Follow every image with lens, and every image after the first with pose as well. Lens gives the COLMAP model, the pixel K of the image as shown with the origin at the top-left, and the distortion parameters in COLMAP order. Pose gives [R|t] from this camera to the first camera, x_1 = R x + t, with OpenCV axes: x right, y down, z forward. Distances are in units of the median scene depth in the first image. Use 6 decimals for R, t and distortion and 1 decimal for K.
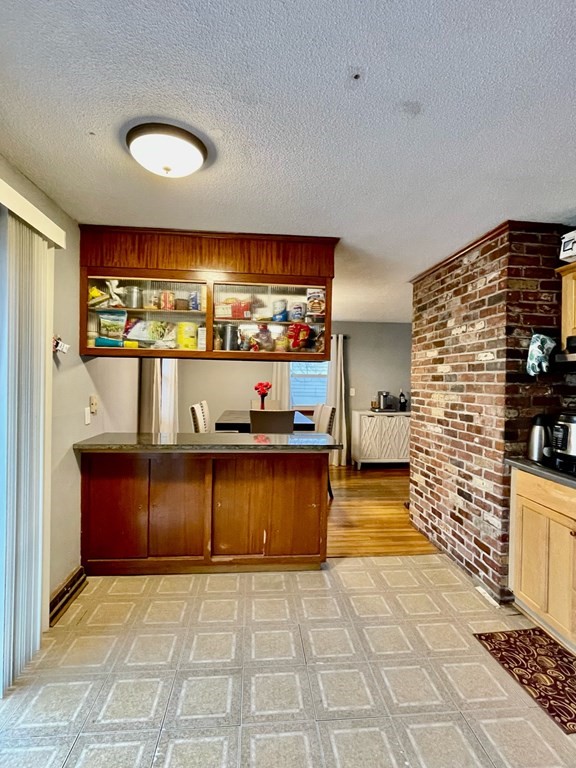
lens RADIAL K [[379.5, 0, 287.6], [0, 379.5, 382.0], [0, 0, 1]] dist [-0.000656, -0.000129]
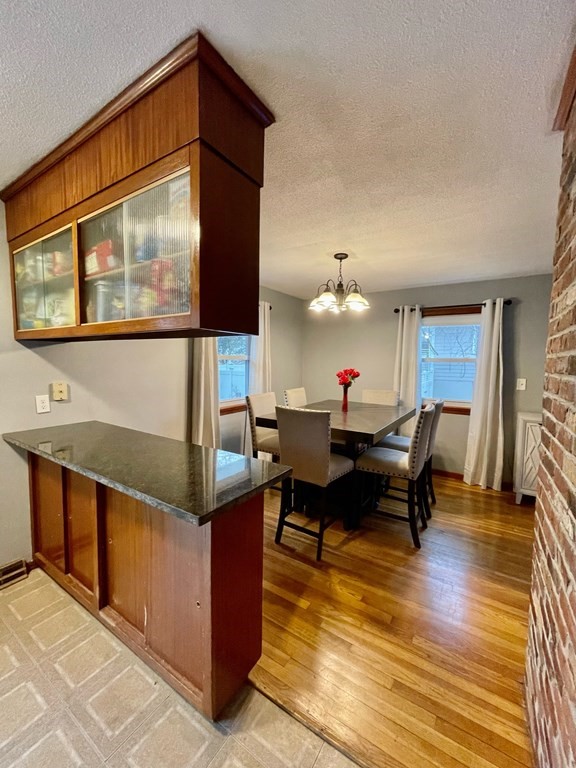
lens RADIAL K [[310.5, 0, 289.2], [0, 310.5, 383.5], [0, 0, 1]] dist [-0.002925, -0.000805]
pose [[0.790280, 0.039771, -0.611454, 0.192726], [-0.005622, 0.998320, 0.057668, -0.004295], [0.612721, -0.042137, 0.789175, 0.341302]]
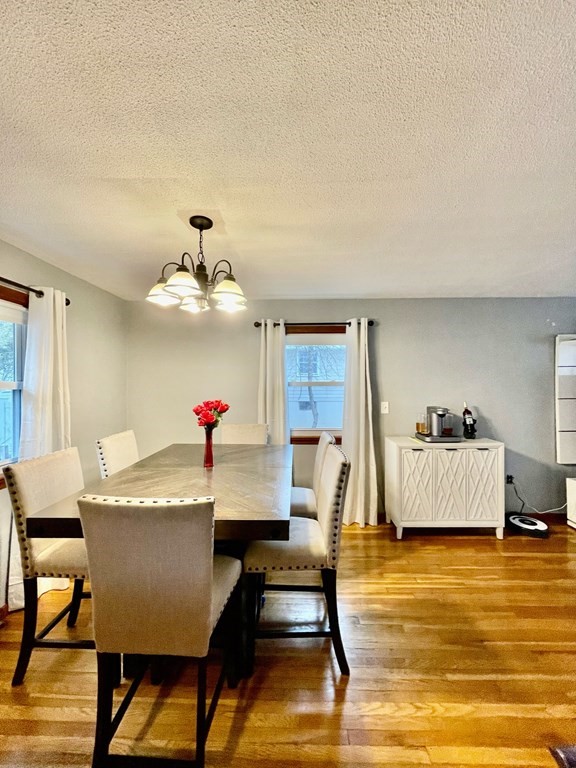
lens RADIAL K [[310.5, 0, 290.8], [0, 310.5, 384.1], [0, 0, 1]] dist [-0.002925, -0.000805]
pose [[0.993641, -0.020458, -0.110724, 0.075525], [0.019476, 0.999761, -0.009950, -0.012308], [0.110901, 0.007730, 0.993801, 0.484361]]
